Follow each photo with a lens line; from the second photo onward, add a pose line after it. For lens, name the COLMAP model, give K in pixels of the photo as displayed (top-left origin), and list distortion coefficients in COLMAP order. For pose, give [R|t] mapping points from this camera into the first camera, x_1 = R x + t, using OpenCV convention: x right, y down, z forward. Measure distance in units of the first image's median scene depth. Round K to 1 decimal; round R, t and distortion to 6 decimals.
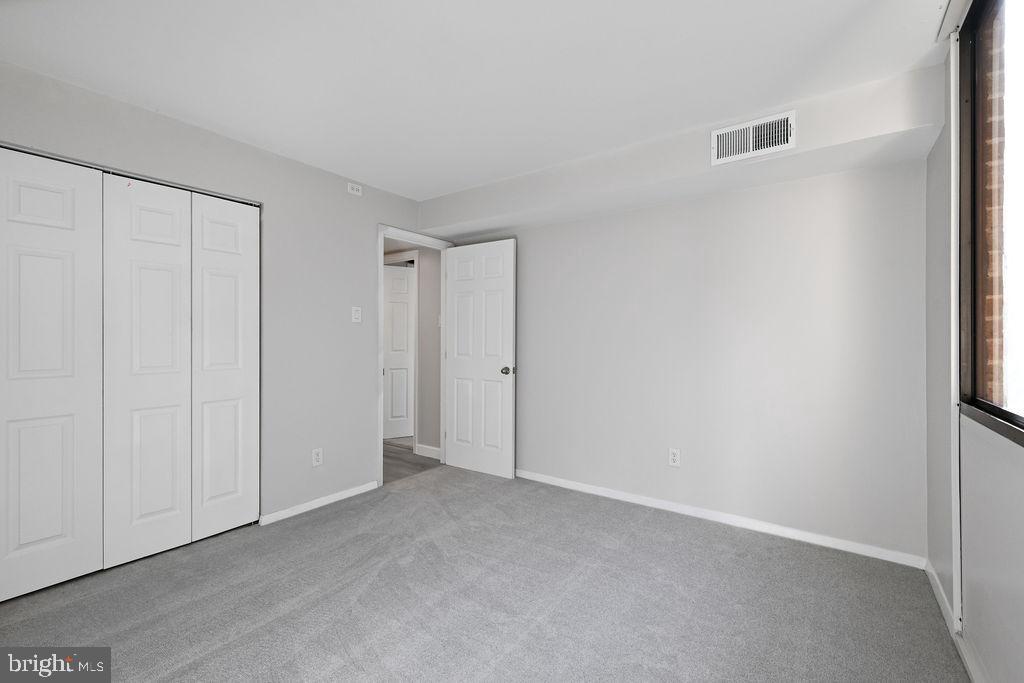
lens RADIAL K [[448.1, 0, 512.8], [0, 448.1, 336.4], [0, 0, 1]] dist [0.002038, 0.000276]
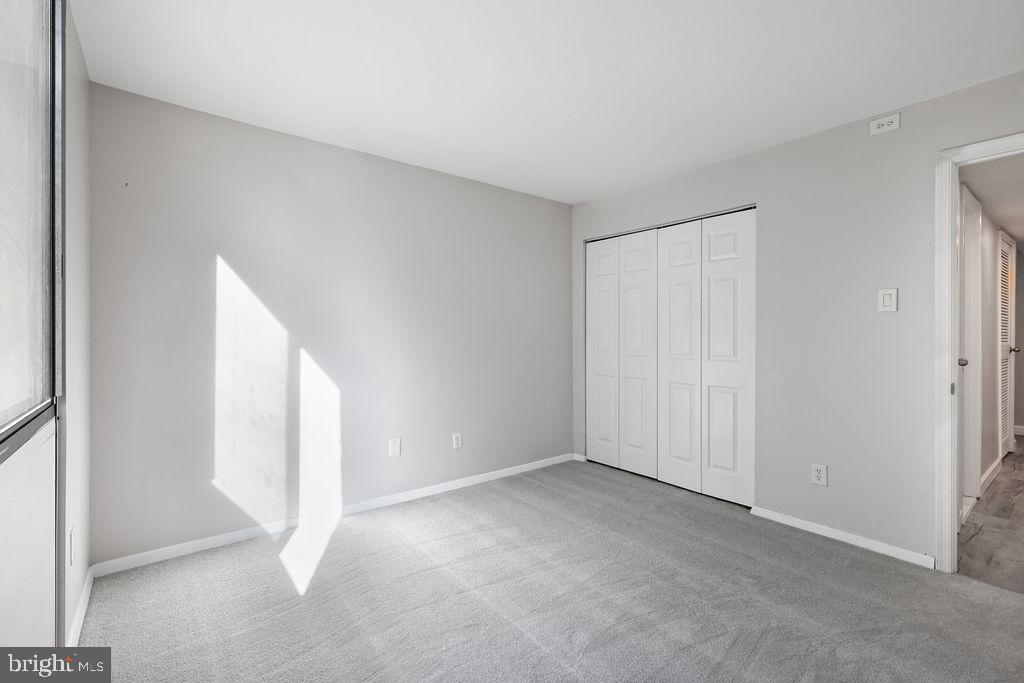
lens RADIAL K [[448.1, 0, 512.8], [0, 448.1, 336.4], [0, 0, 1]] dist [0.002038, 0.000276]
pose [[-0.277447, 0.004598, -0.960730, 0.601618], [0.002278, 0.999989, 0.004128, 0.004145], [0.960738, -0.001043, -0.277455, 0.761742]]
